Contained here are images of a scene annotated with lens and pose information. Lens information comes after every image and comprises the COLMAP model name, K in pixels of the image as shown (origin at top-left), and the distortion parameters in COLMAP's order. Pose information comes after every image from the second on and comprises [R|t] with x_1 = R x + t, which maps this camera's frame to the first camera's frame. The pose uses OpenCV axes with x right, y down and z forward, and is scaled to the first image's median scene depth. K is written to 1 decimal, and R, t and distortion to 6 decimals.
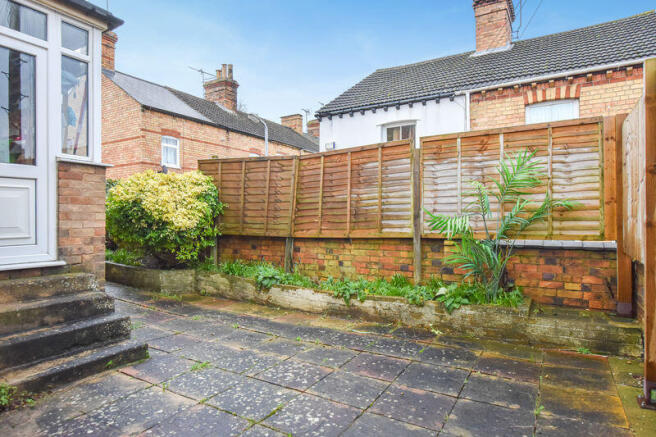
lens RADIAL K [[394.4, 0, 326.8], [0, 394.4, 219.4], [0, 0, 1]] dist [-0.002700, -0.000749]
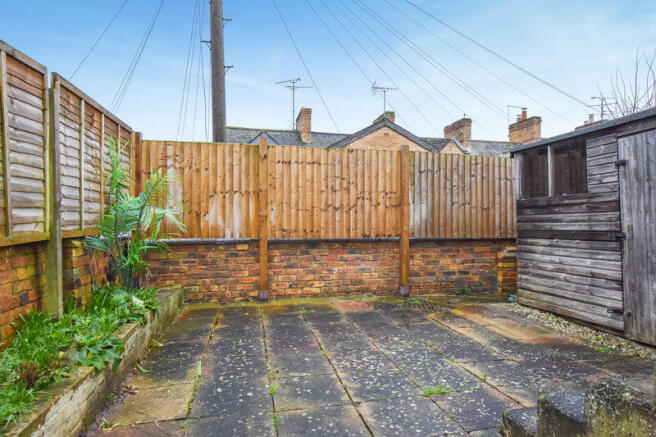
lens RADIAL K [[394.4, 0, 327.6], [0, 394.4, 218.5], [0, 0, 1]] dist [-0.002700, -0.000749]
pose [[-0.674151, 0.005148, 0.738576, -0.772938], [-0.001559, 0.999964, -0.008393, 0.029973], [-0.738592, -0.006810, -0.674118, 1.722297]]
